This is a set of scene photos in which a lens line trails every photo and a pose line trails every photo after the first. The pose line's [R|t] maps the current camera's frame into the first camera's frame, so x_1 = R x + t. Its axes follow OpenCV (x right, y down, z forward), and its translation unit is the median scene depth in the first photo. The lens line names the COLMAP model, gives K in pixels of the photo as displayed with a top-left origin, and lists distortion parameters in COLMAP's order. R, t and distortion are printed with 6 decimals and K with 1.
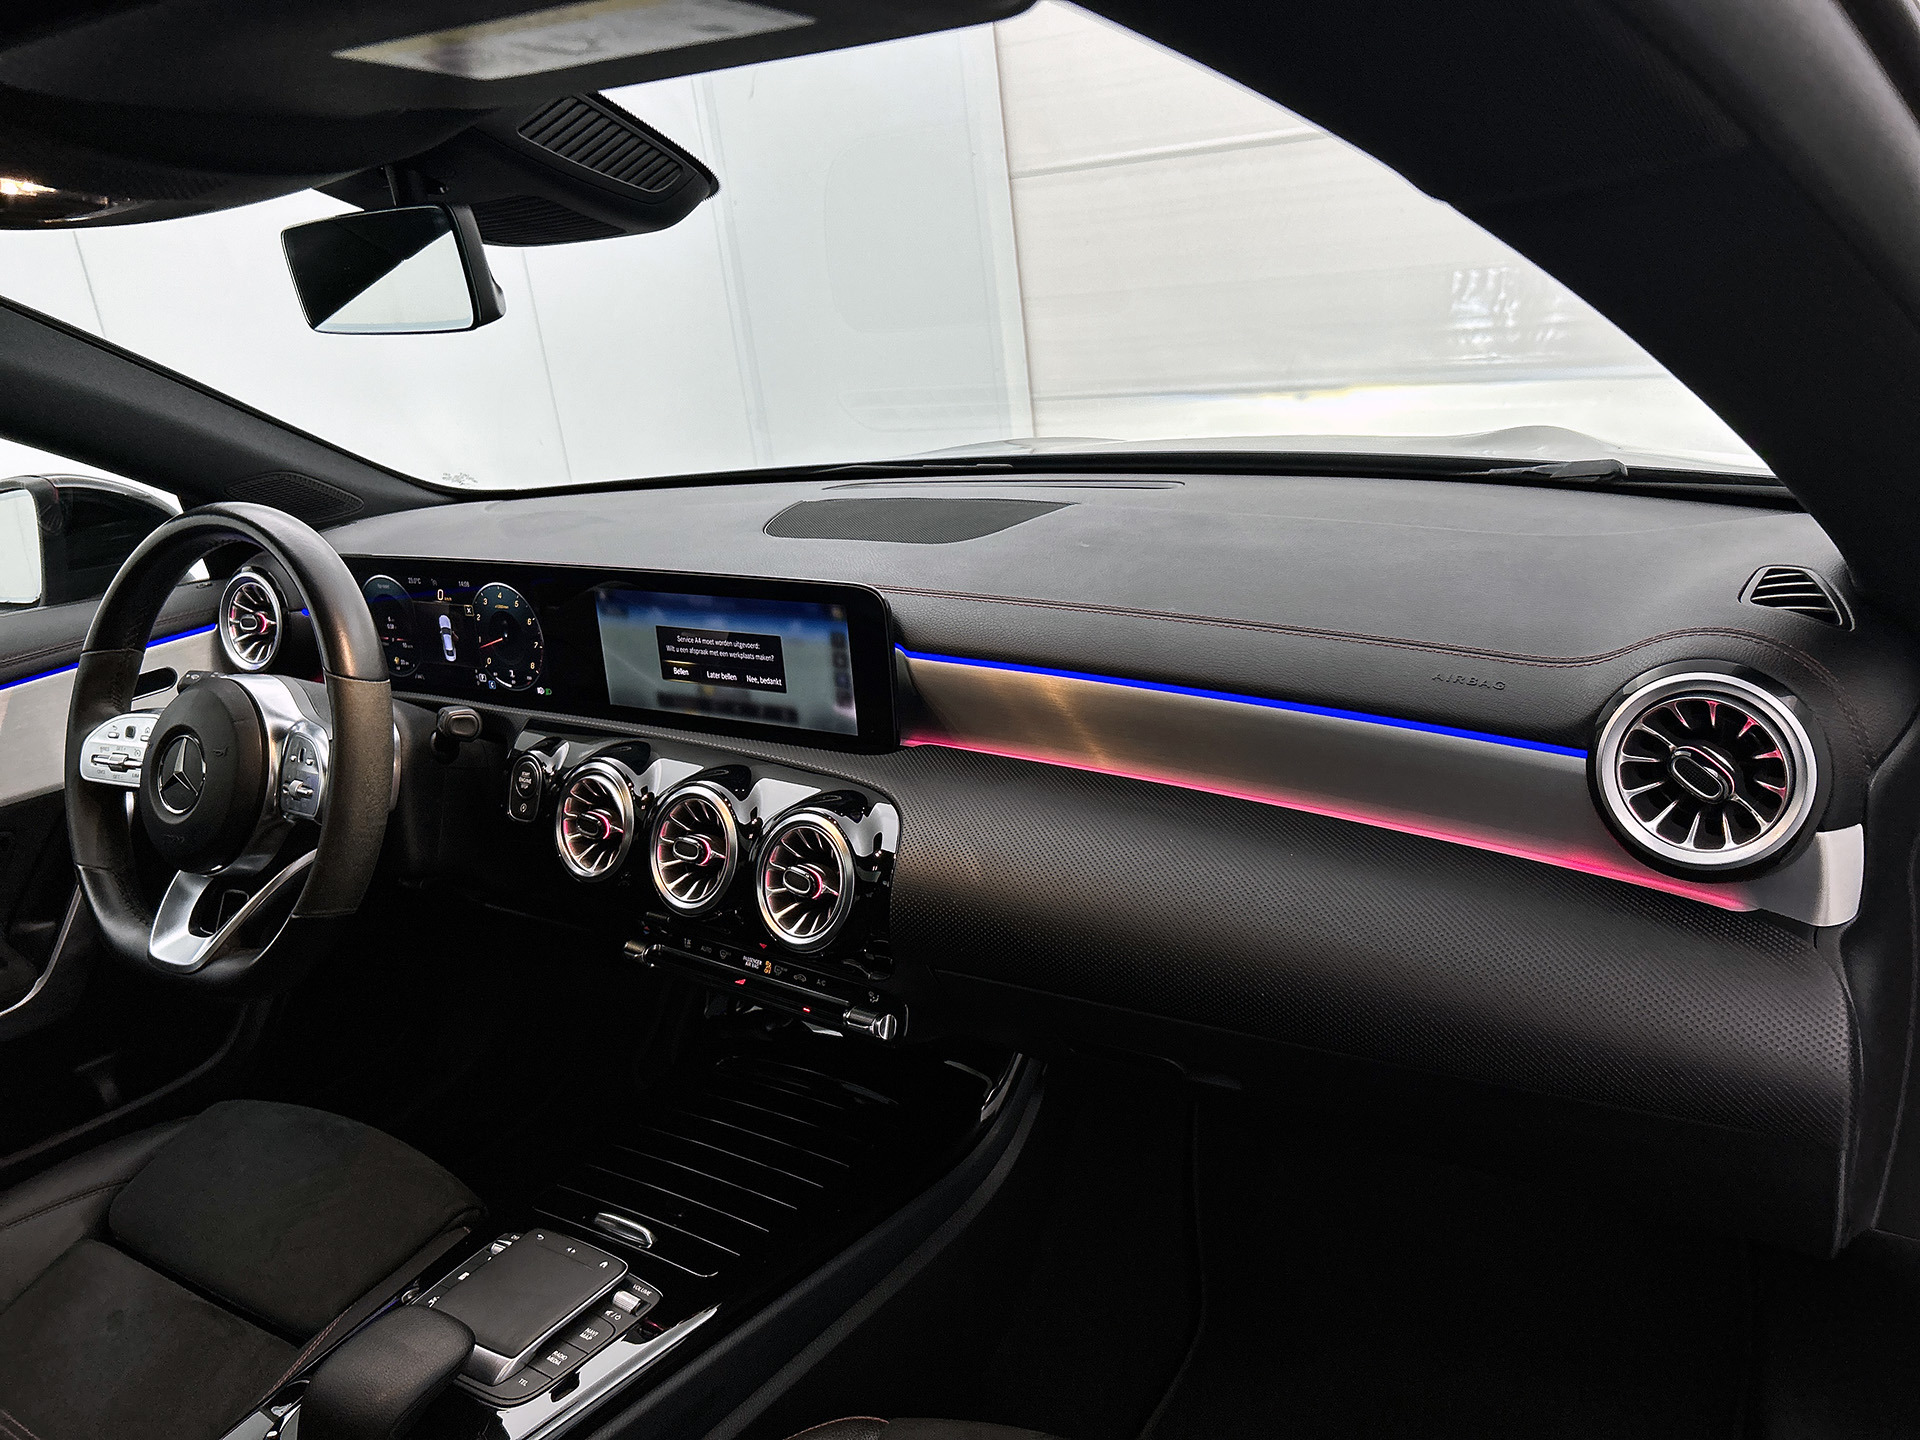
lens RADIAL K [[1463.5, 0, 957.6], [0, 1463.5, 706.4], [0, 0, 1]] dist [0.046738, -0.059396]
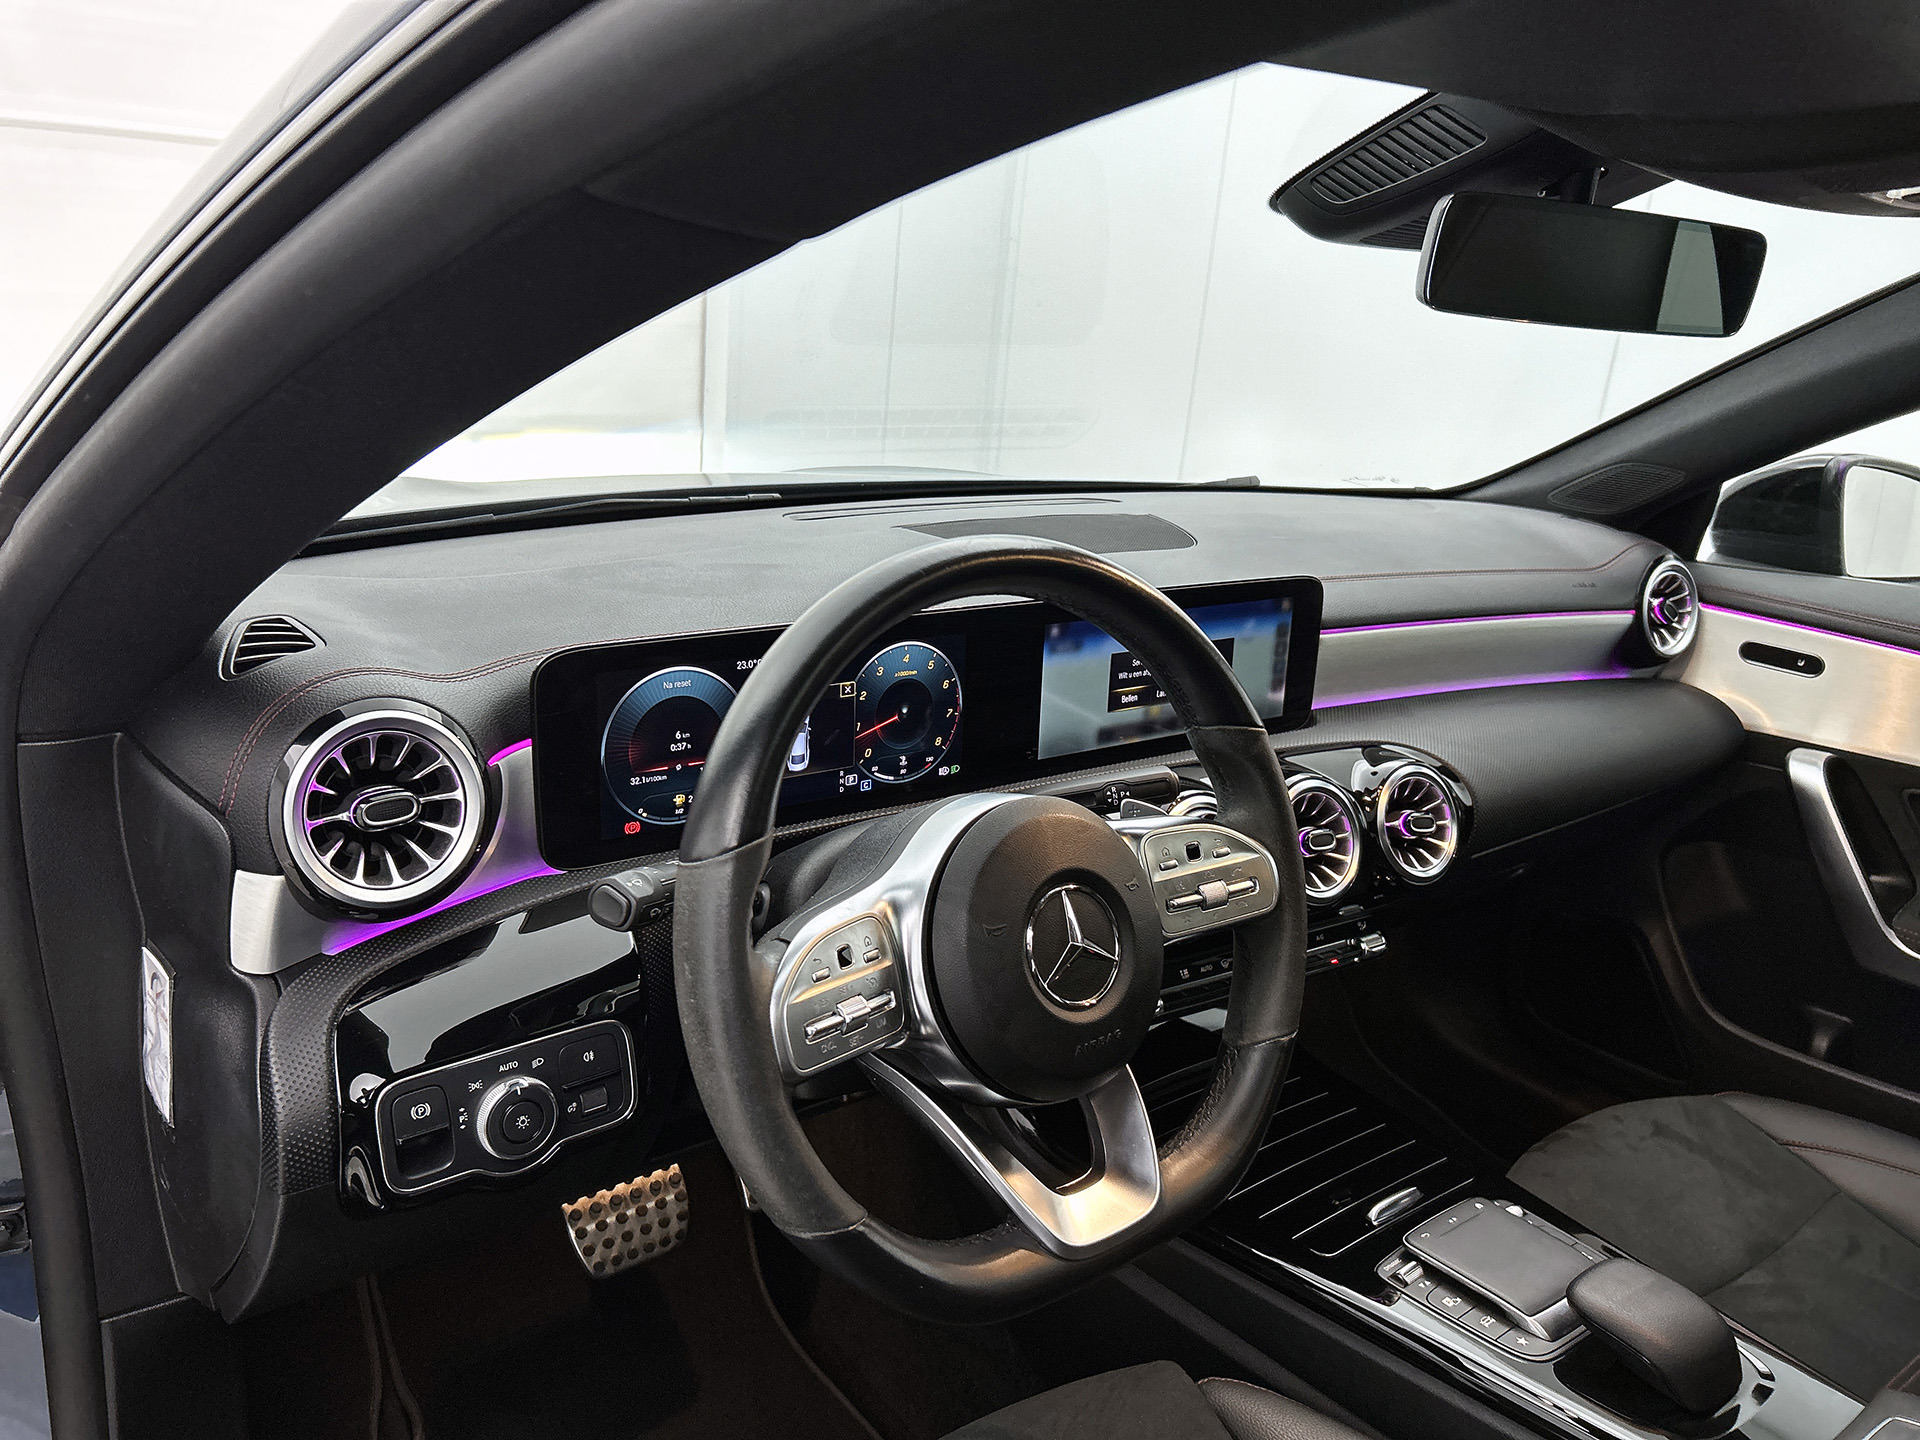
lens RADIAL K [[1463.5, 0, 951.3], [0, 1463.5, 722.0], [0, 0, 1]] dist [0.046738, -0.059396]
pose [[0.317969, -0.145970, 0.936797, -1.127831], [0.202753, 0.975688, 0.083211, -0.112371], [-0.926168, 0.163480, 0.339834, 0.803479]]
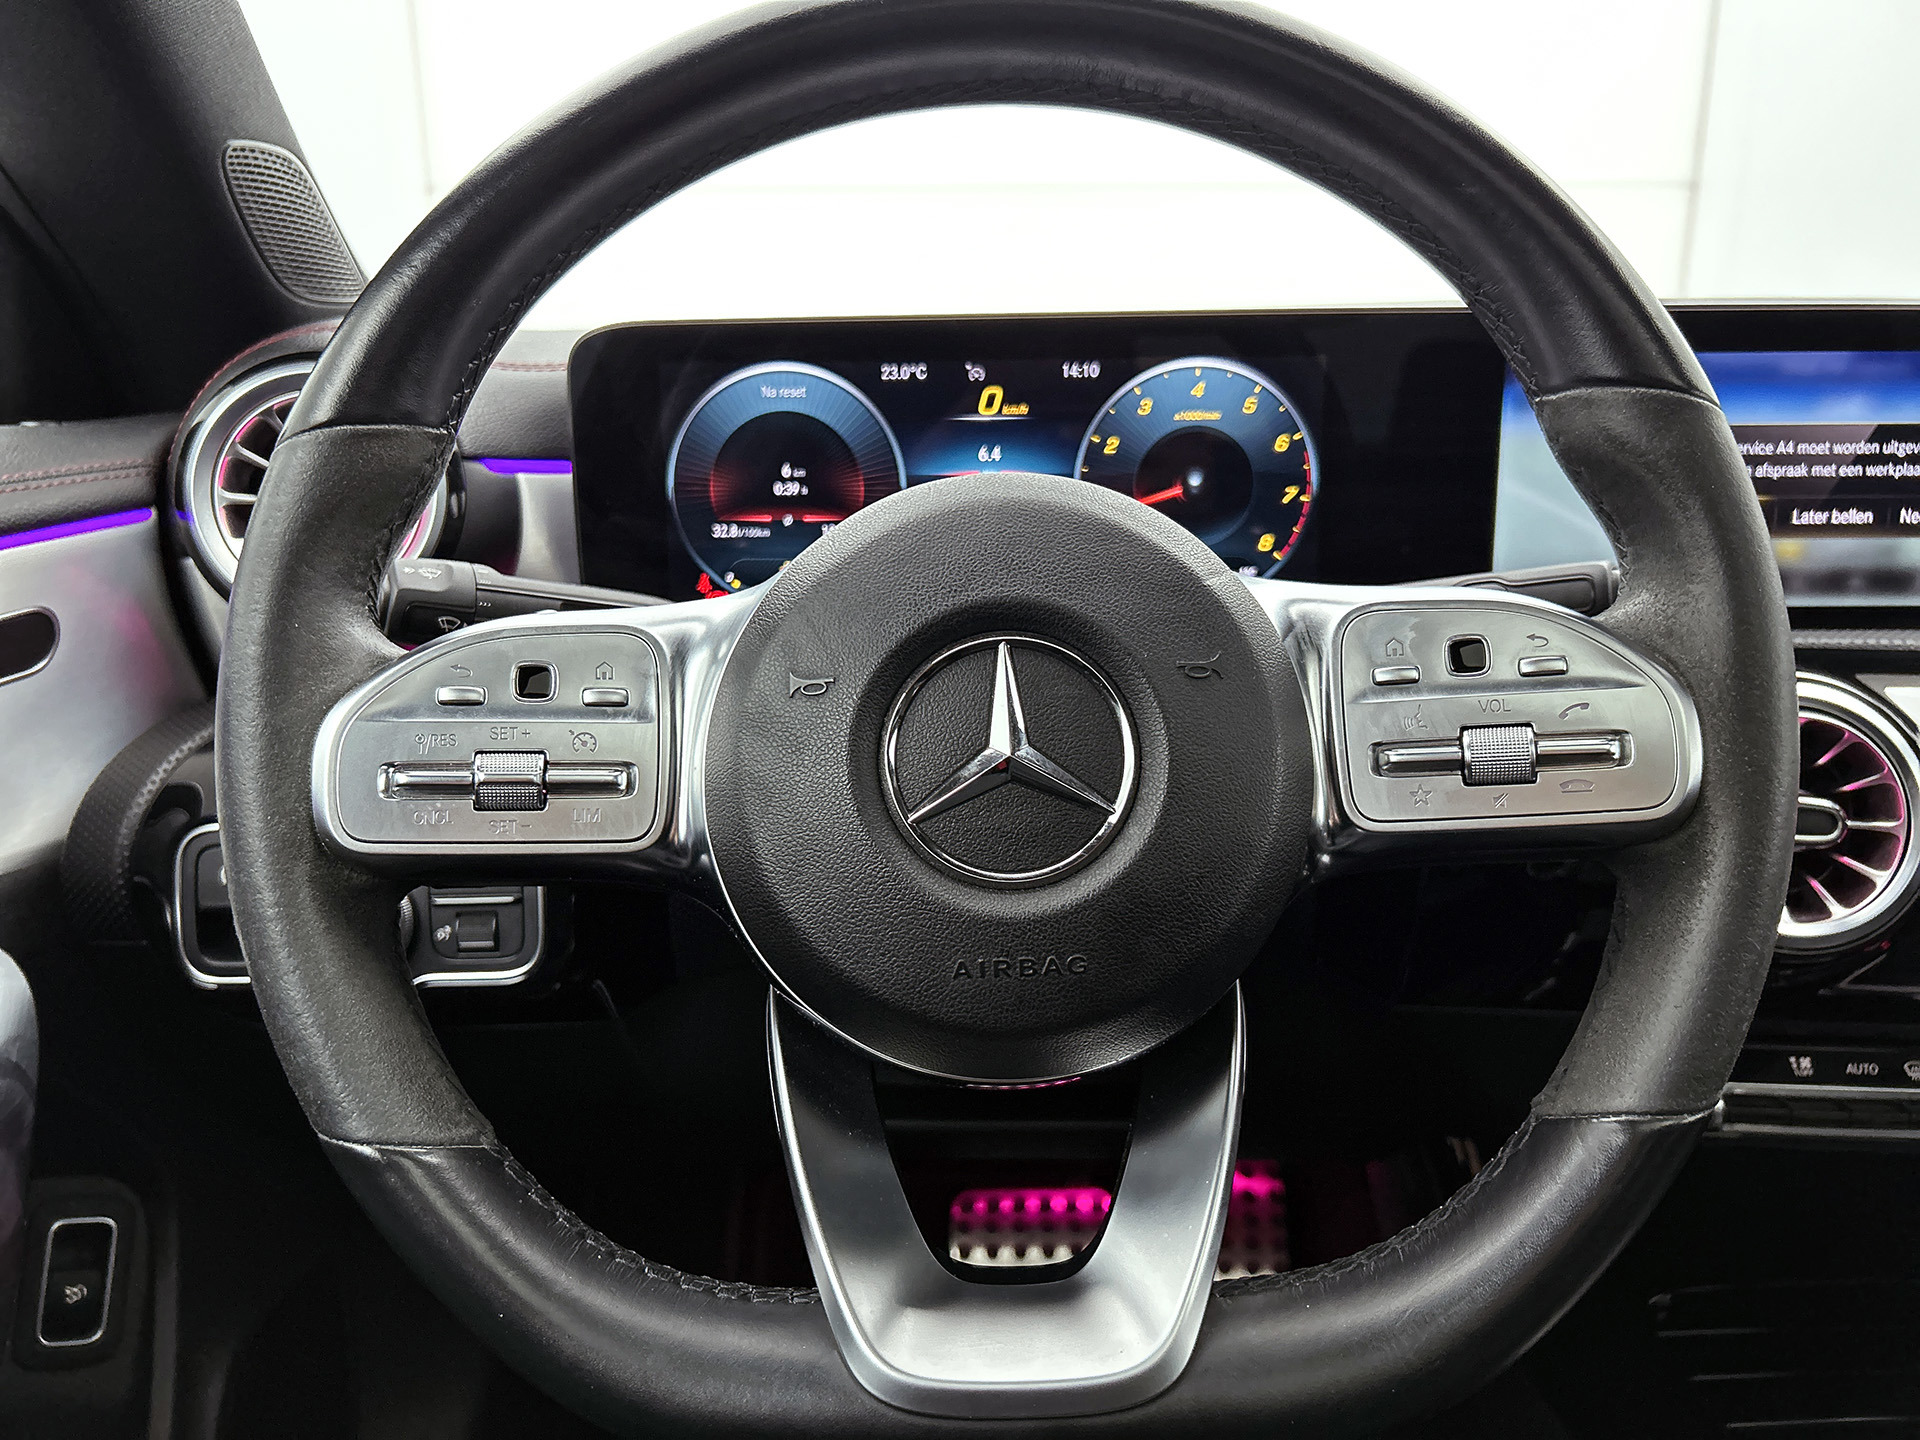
lens RADIAL K [[1463.5, 0, 958.1], [0, 1463.5, 731.1], [0, 0, 1]] dist [0.046738, -0.059396]
pose [[0.842385, -0.030826, 0.537994, -0.691276], [0.087536, 0.992930, -0.080170, 0.067028], [-0.531719, 0.114628, 0.839128, 0.738600]]
